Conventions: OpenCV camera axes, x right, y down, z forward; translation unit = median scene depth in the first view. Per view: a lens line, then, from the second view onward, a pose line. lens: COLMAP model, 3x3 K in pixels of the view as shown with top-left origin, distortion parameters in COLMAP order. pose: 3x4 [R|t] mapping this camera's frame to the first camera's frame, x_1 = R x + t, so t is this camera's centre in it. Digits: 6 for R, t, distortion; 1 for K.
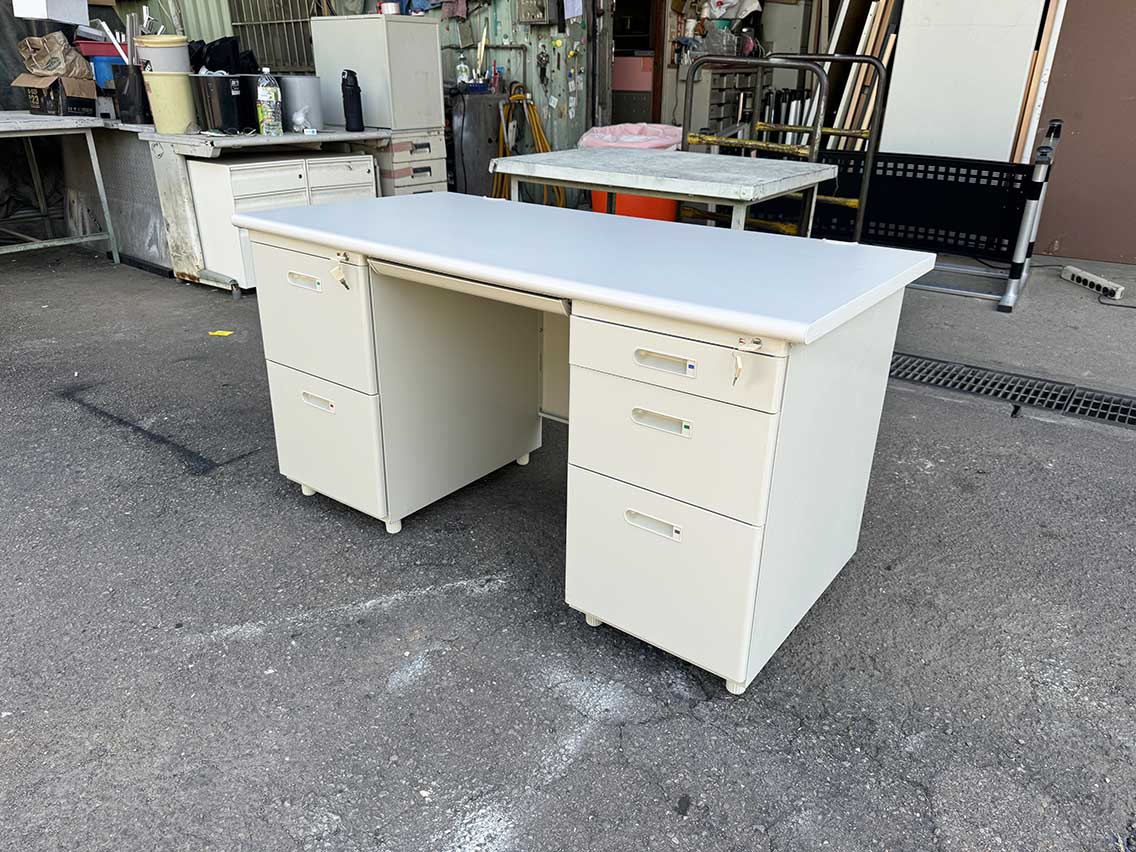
lens RADIAL K [[805.2, 0, 567.2], [0, 805.2, 431.3], [0, 0, 1]] dist [0.009193, -0.015824]
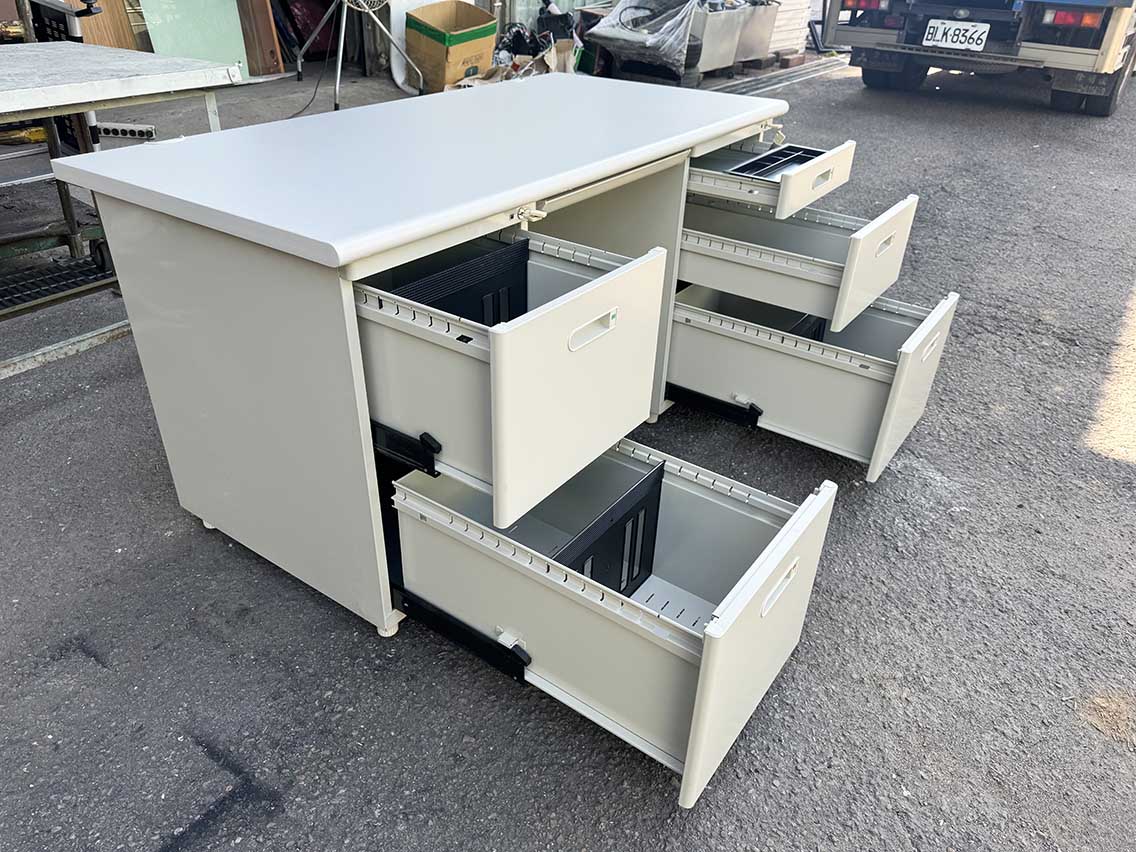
lens RADIAL K [[805.2, 0, 565.9], [0, 805.2, 429.3], [0, 0, 1]] dist [0.009193, -0.015824]
pose [[-0.001231, -0.537769, 0.843091, -0.393784], [0.387452, 0.776982, 0.496166, -0.160517], [-0.921889, 0.327268, 0.207403, 0.339706]]
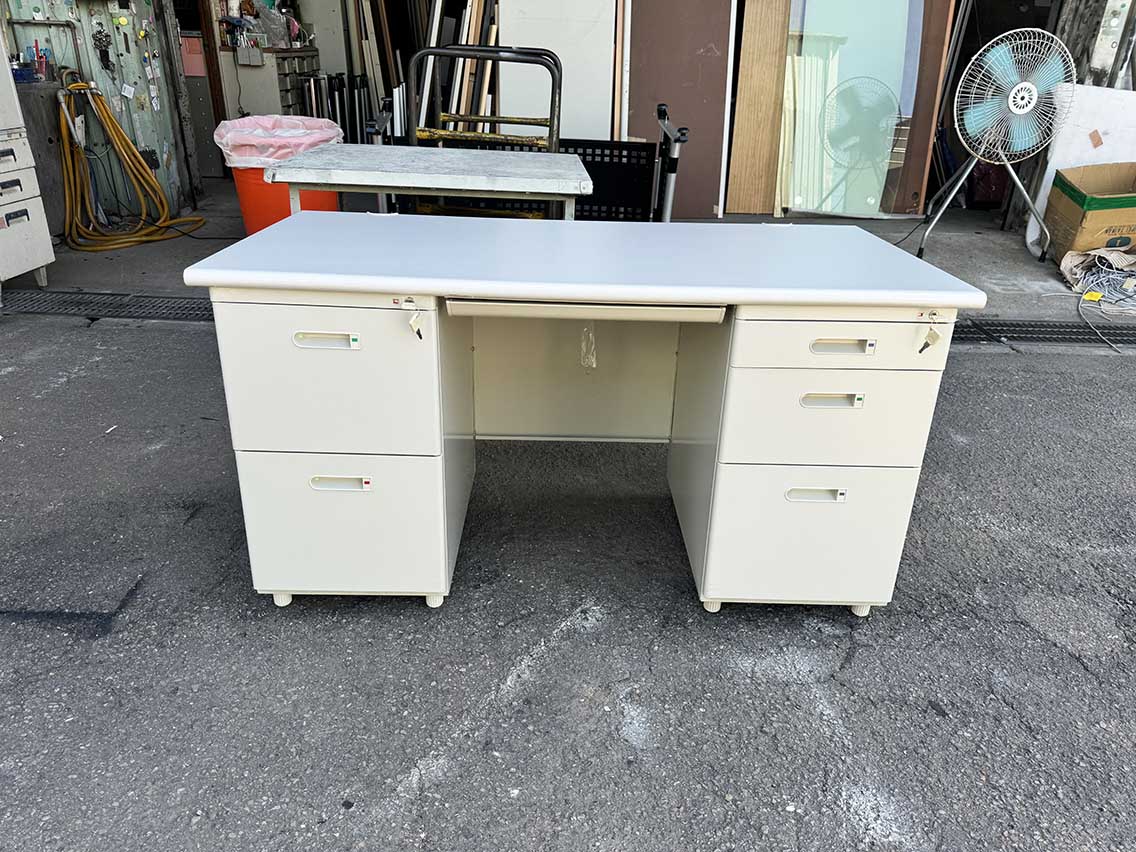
lens RADIAL K [[805.2, 0, 575.0], [0, 805.2, 431.8], [0, 0, 1]] dist [0.009193, -0.015824]
pose [[0.801615, -0.241043, 0.547094, -0.244285], [0.228318, 0.969185, 0.092474, -0.047914], [-0.552525, 0.050782, 0.831948, 0.083718]]
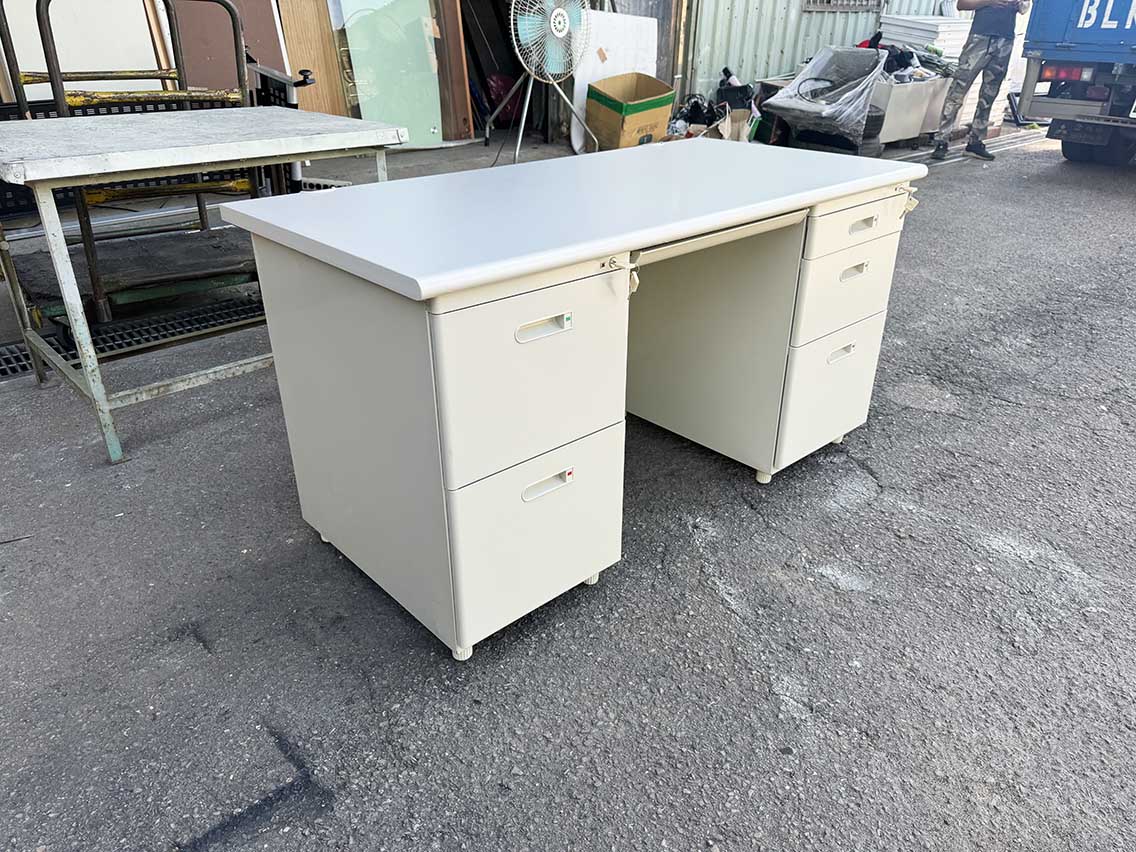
lens RADIAL K [[805.2, 0, 576.3], [0, 805.2, 426.7], [0, 0, 1]] dist [0.009193, -0.015824]
pose [[0.206968, -0.462290, 0.862237, -0.398982], [0.398073, 0.844860, 0.357421, -0.145230], [-0.893701, 0.269258, 0.358884, 0.311071]]
